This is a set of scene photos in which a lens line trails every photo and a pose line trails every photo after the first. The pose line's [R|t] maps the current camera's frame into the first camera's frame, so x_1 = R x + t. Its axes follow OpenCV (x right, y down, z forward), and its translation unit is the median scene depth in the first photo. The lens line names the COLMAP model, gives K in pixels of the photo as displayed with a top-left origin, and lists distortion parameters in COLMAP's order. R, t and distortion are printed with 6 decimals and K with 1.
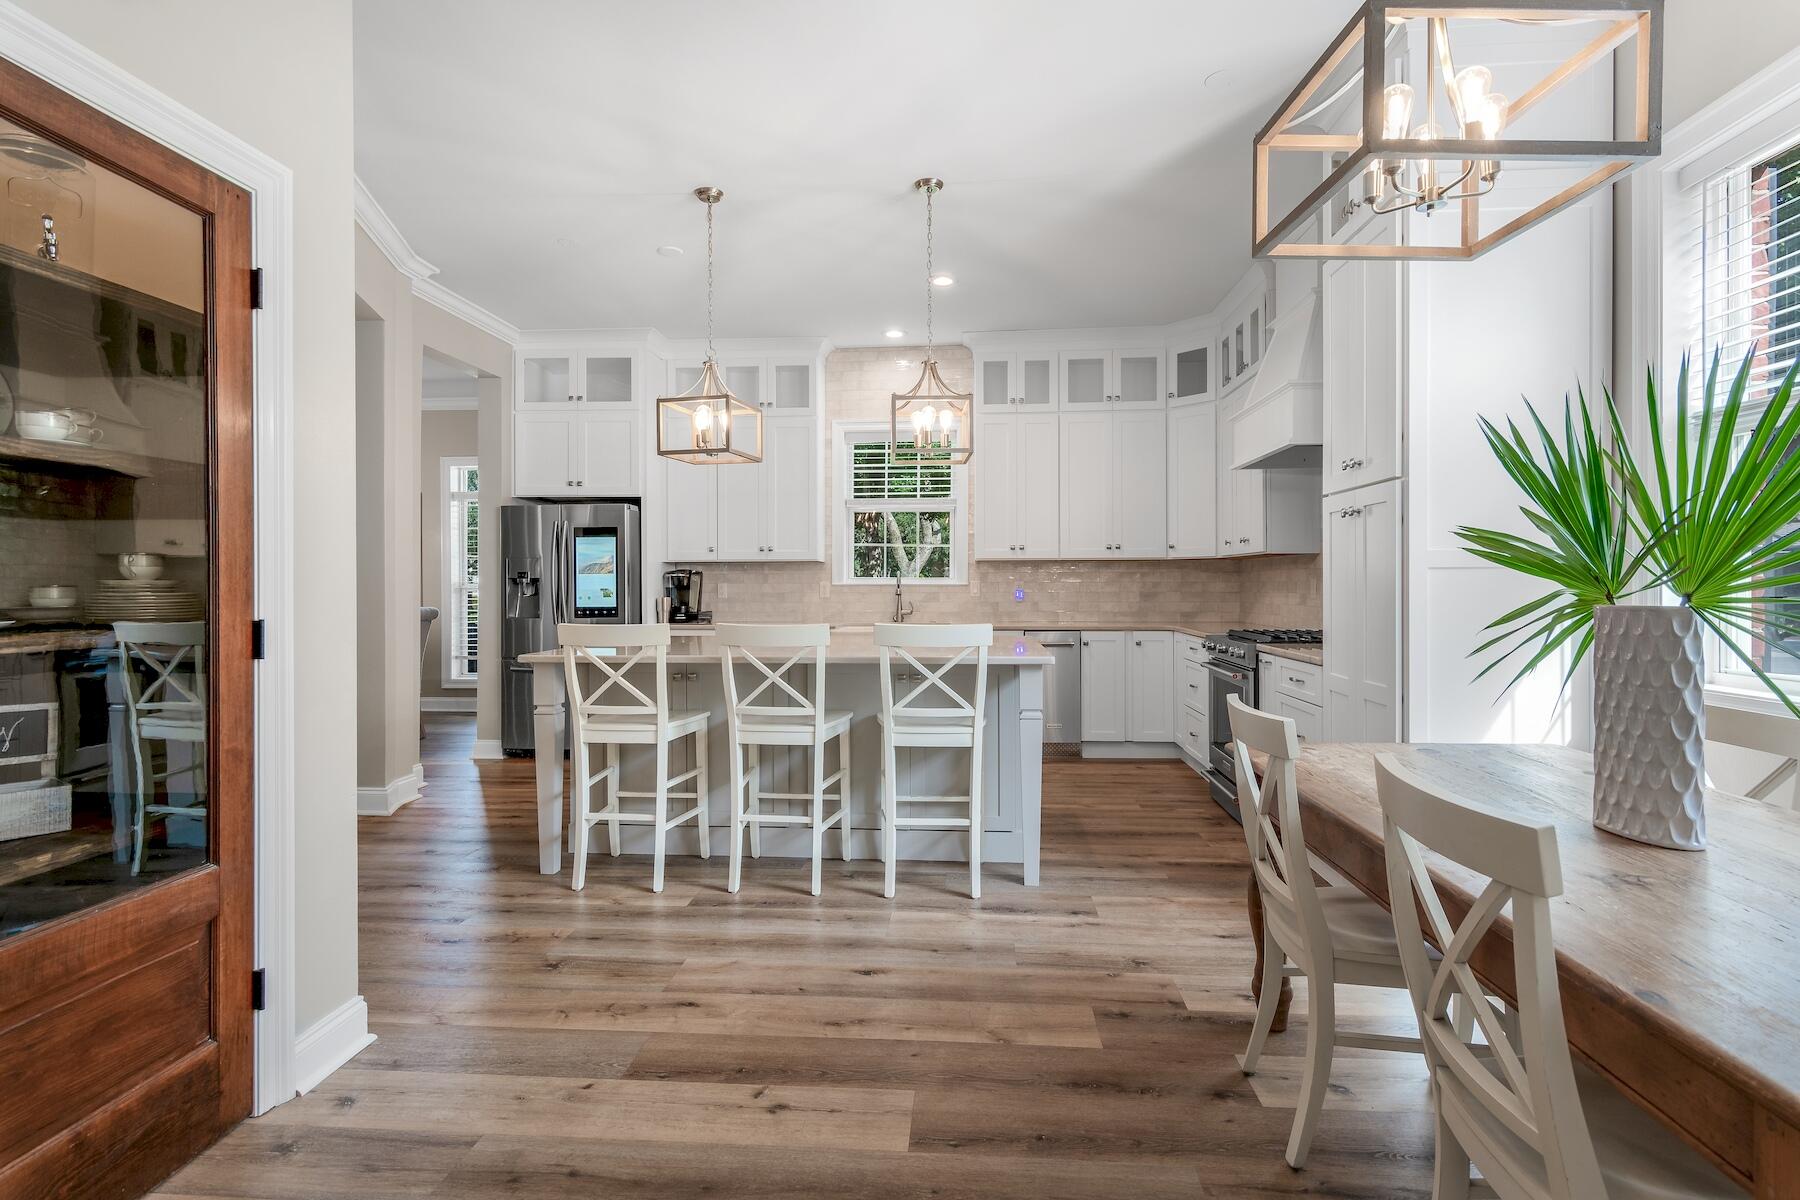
lens RADIAL K [[874.9, 0, 904.1], [0, 874.9, 587.3], [0, 0, 1]] dist [0.006566, 0.000655]
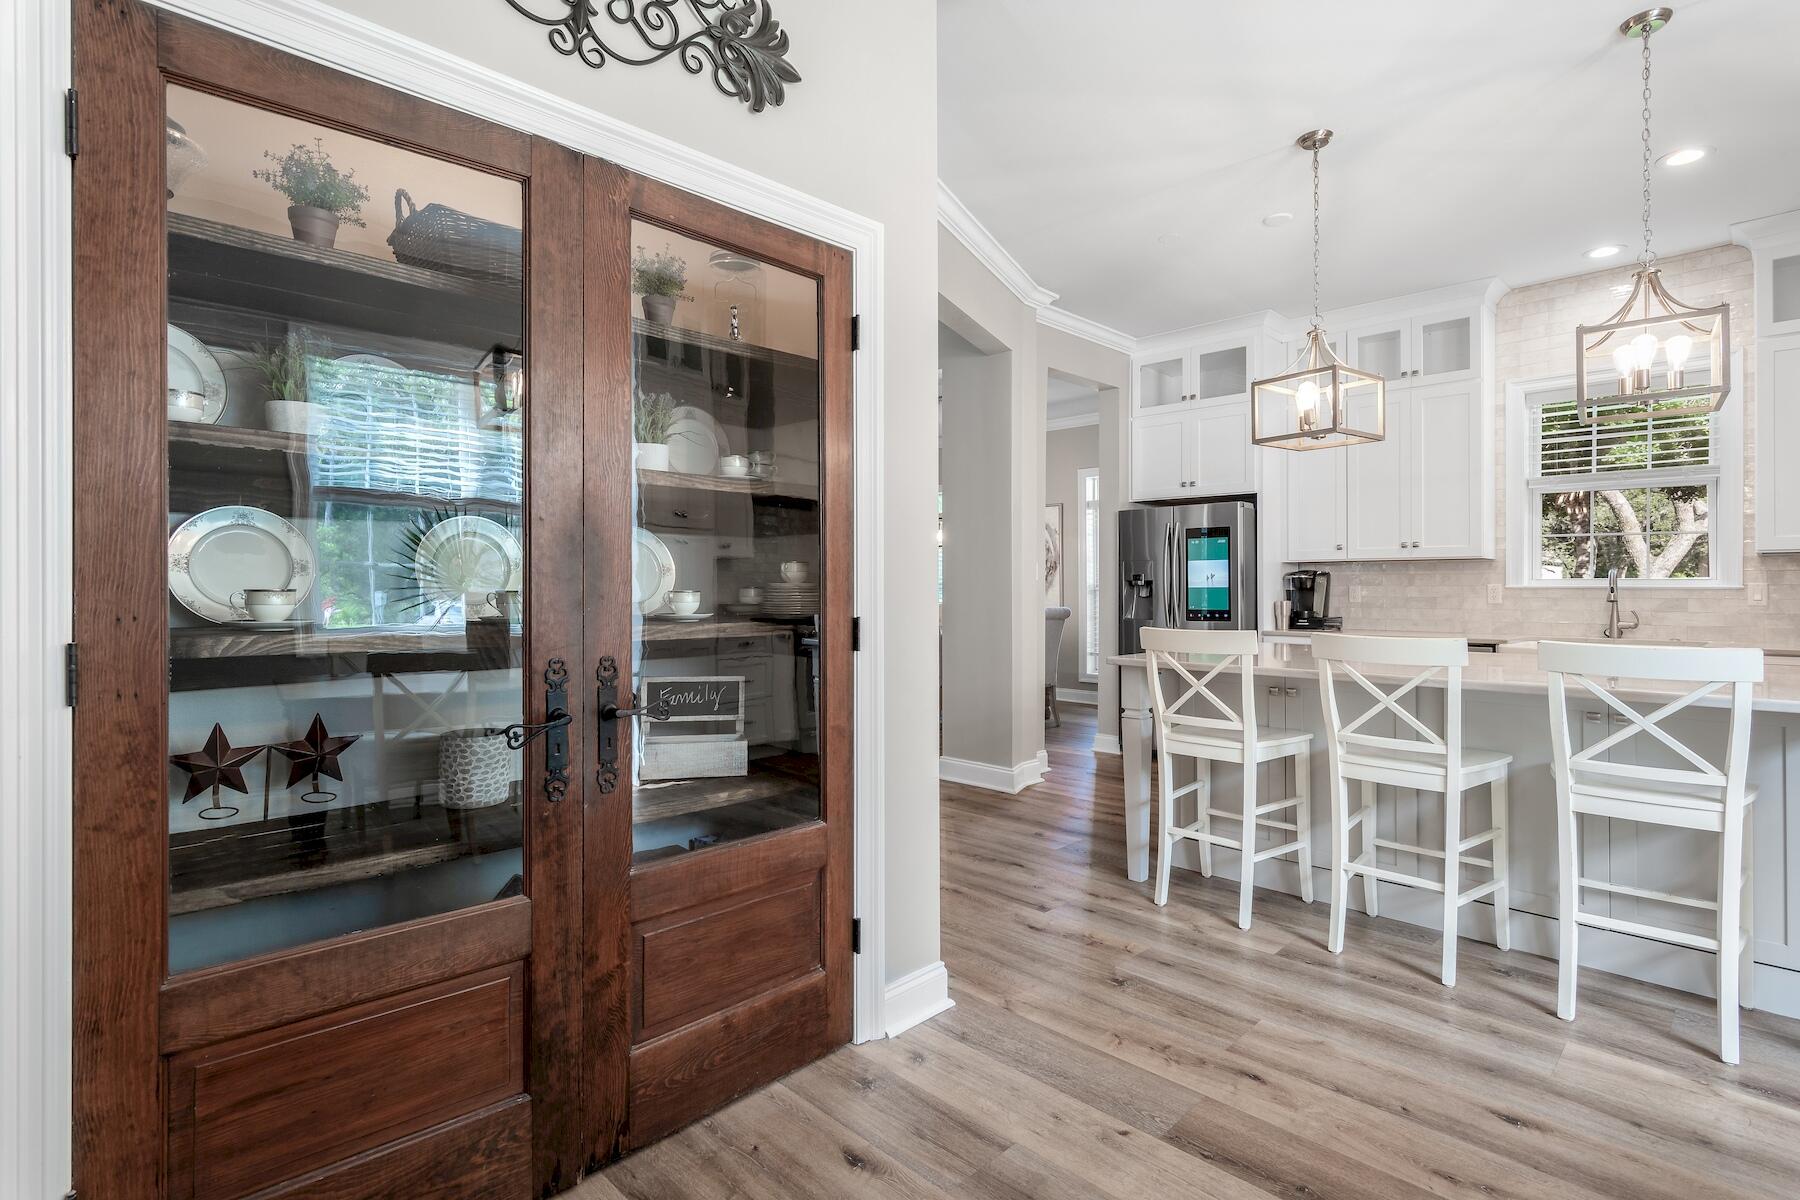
lens RADIAL K [[874.9, 0, 912.5], [0, 874.9, 583.1], [0, 0, 1]] dist [0.006566, 0.000655]
pose [[0.765064, -0.000595, -0.643954, 0.032746], [-0.003953, 0.999976, -0.005620, -0.000728], [0.643942, 0.006845, 0.765043, 0.078056]]
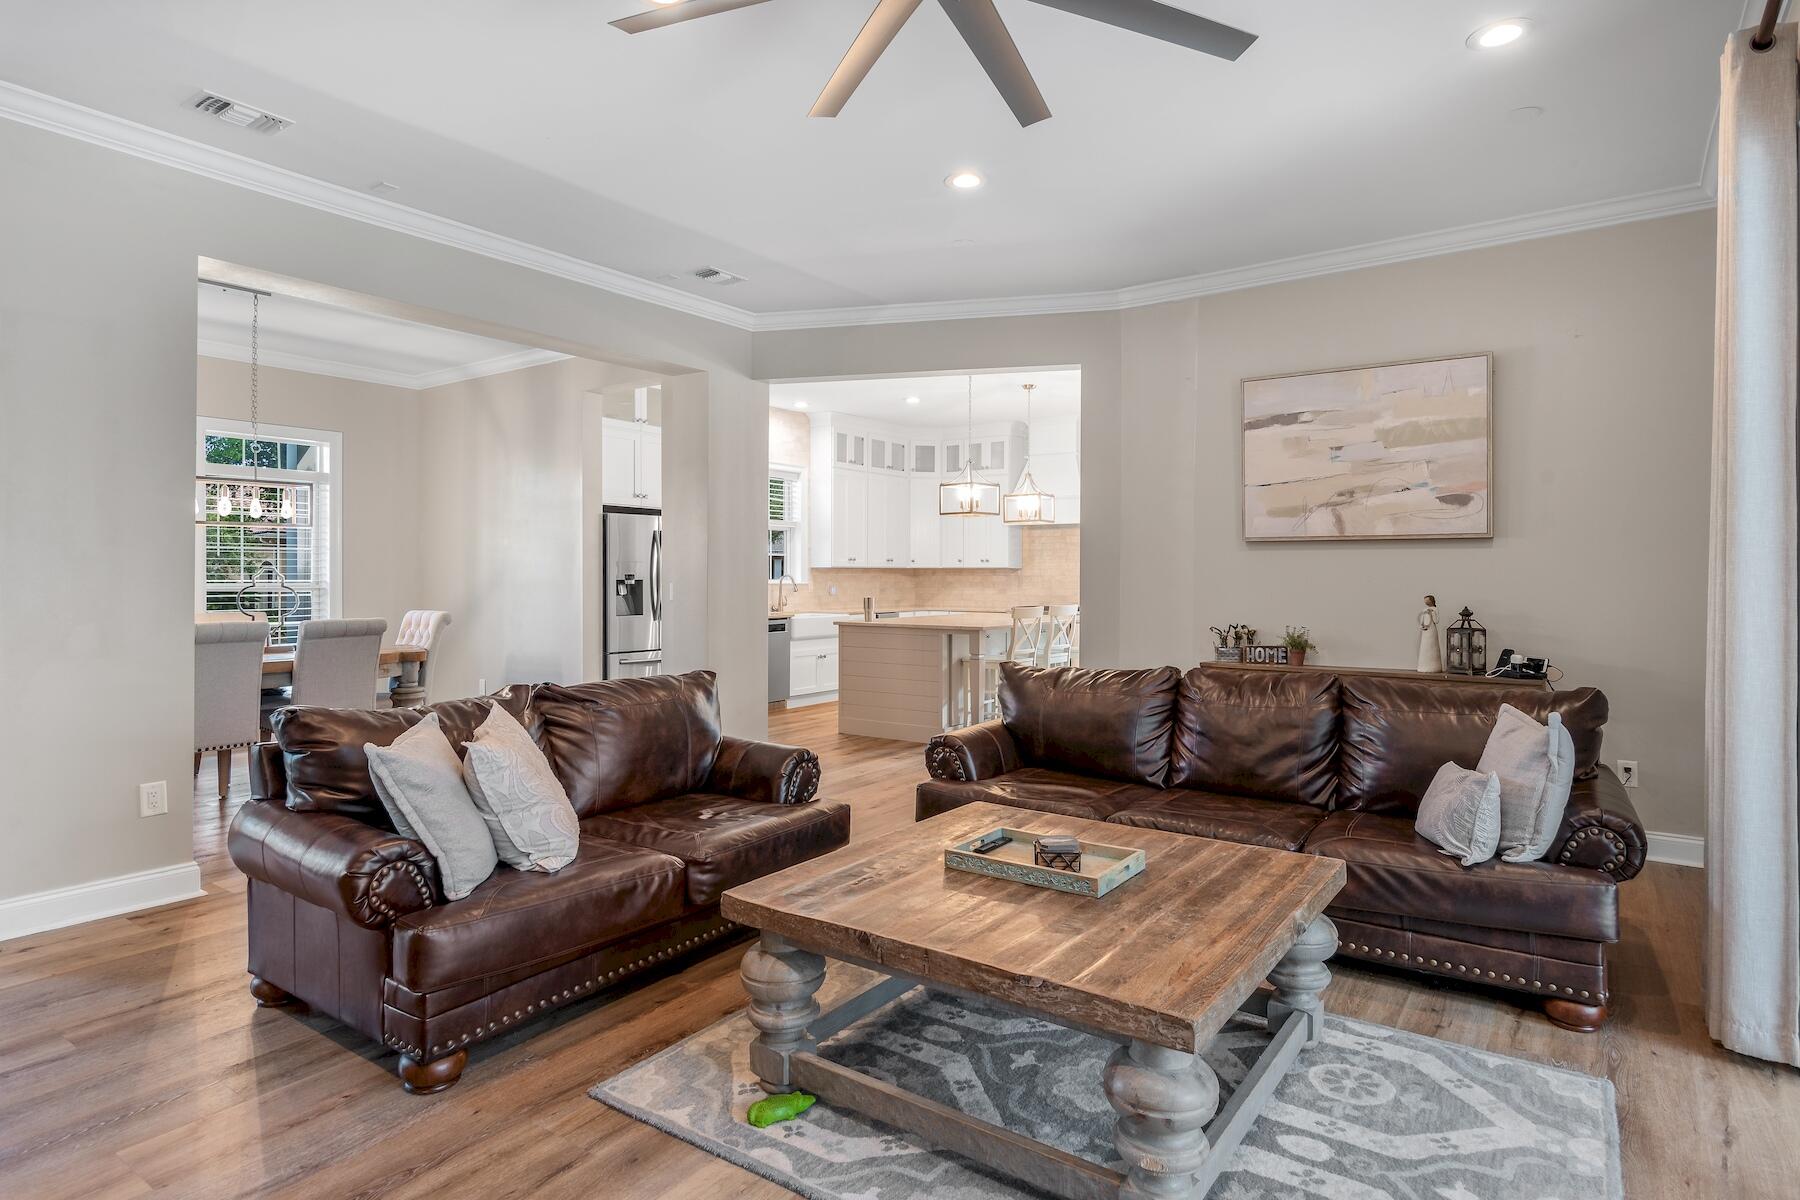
lens RADIAL K [[974.9, 0, 905.5], [0, 974.9, 573.3], [0, 0, 1]] dist [0.004843, 0.000105]
pose [[0.514217, 0.005685, 0.857641, -2.062005], [0.003998, 0.999951, -0.009025, -0.009421], [-0.857651, 0.008070, 0.514169, 0.096814]]
